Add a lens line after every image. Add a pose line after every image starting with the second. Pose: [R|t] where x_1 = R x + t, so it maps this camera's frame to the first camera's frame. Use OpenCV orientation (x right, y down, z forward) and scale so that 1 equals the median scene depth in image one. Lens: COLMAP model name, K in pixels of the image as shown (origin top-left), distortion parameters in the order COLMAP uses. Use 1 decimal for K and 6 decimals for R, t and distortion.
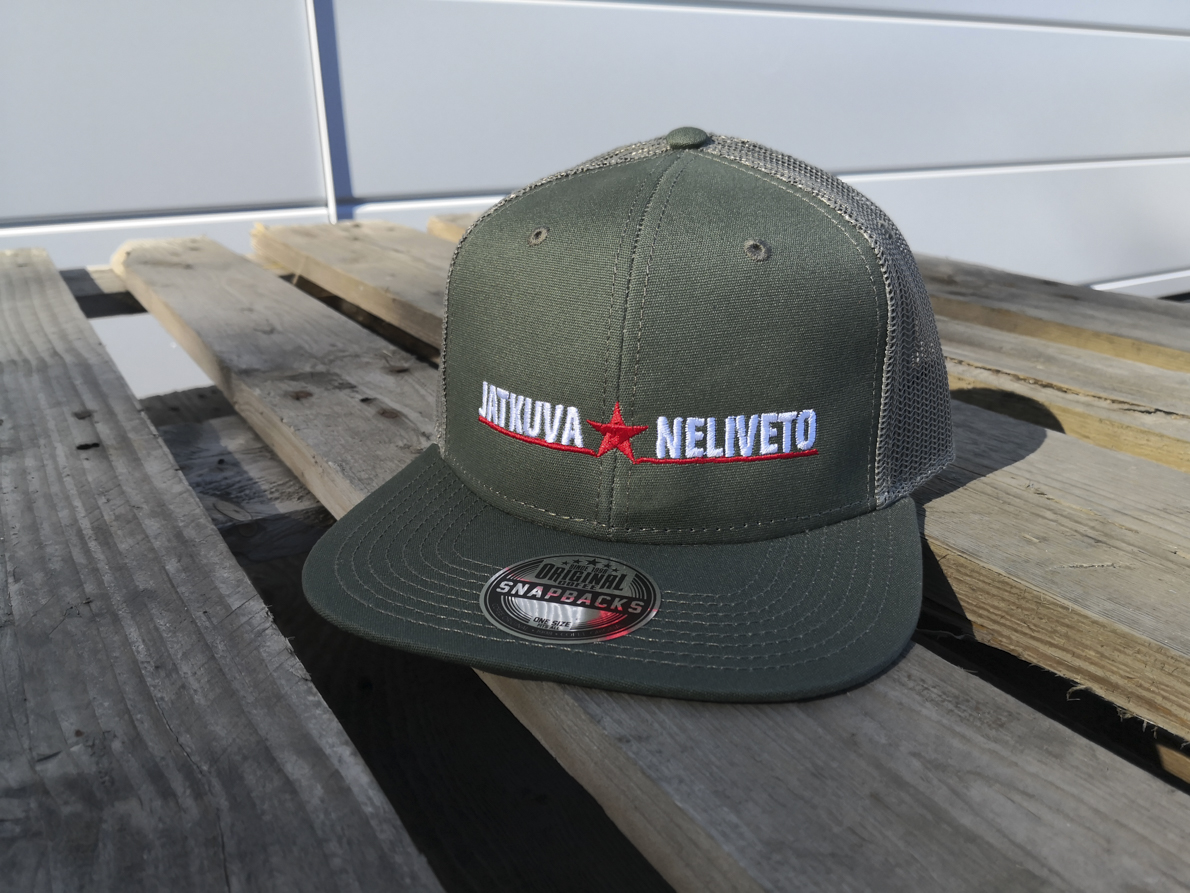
lens RADIAL K [[989.9, 0, 599.4], [0, 989.9, 452.9], [0, 0, 1]] dist [0.010602, -0.042168]
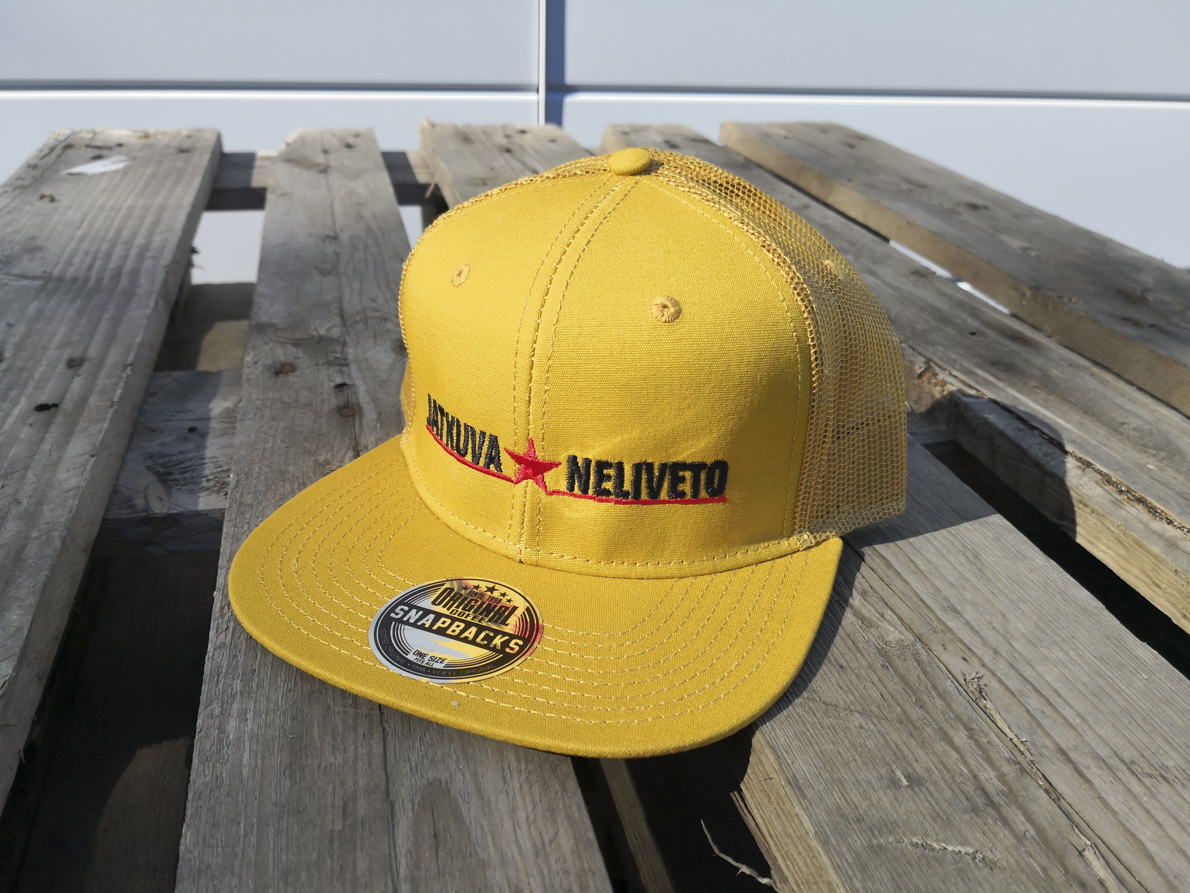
lens RADIAL K [[996.9, 0, 597.1], [0, 996.9, 452.8], [0, 0, 1]] dist [0.008626, -0.046555]
pose [[0.953749, 0.177167, -0.242848, 0.227459], [-0.145025, 0.978817, 0.144520, -0.155661], [0.263308, -0.102617, 0.959239, 0.136247]]
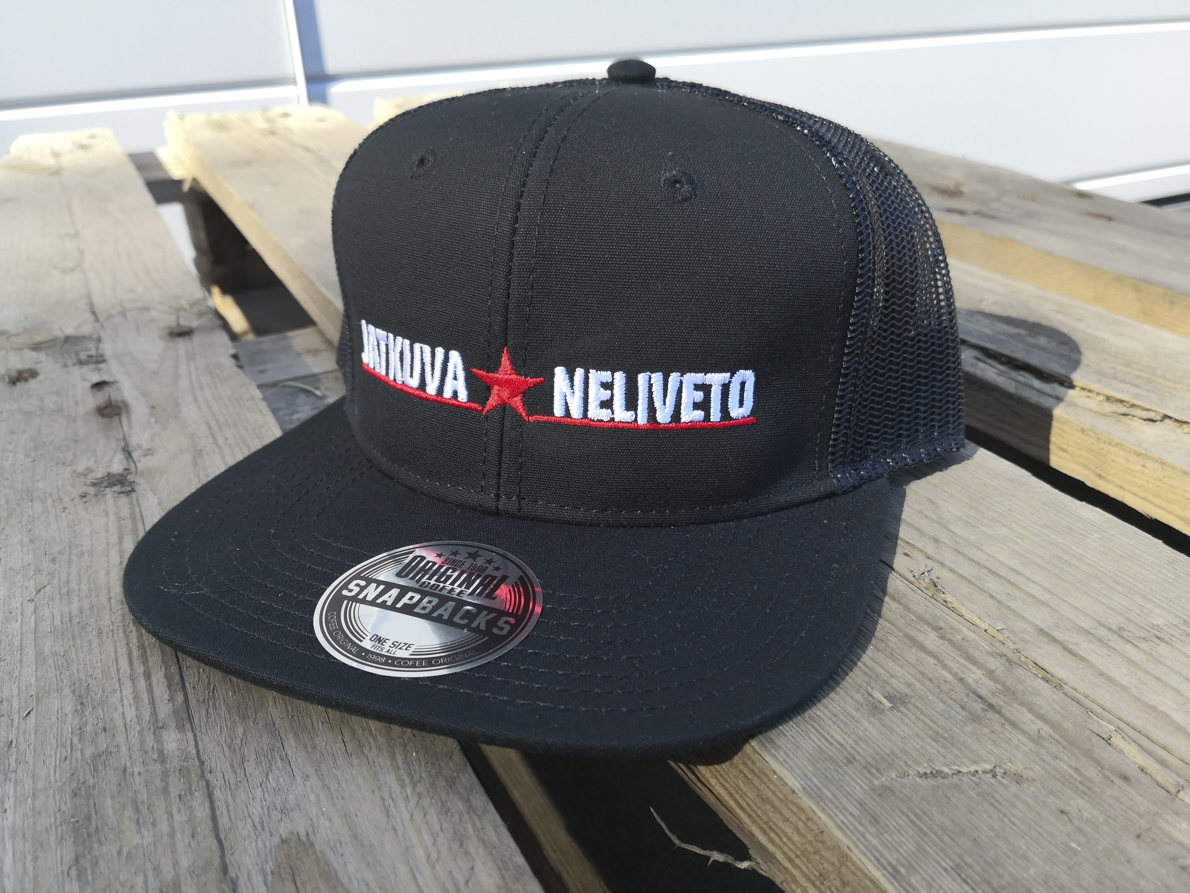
lens RADIAL K [[1004.1, 0, 607.6], [0, 1004.1, 445.6], [0, 0, 1]] dist [-0.004327, -0.027390]
pose [[0.997969, 0.015183, -0.061868, 0.192735], [-0.007872, 0.993130, 0.116749, -0.094687], [0.063216, -0.116025, 0.991233, 0.241230]]
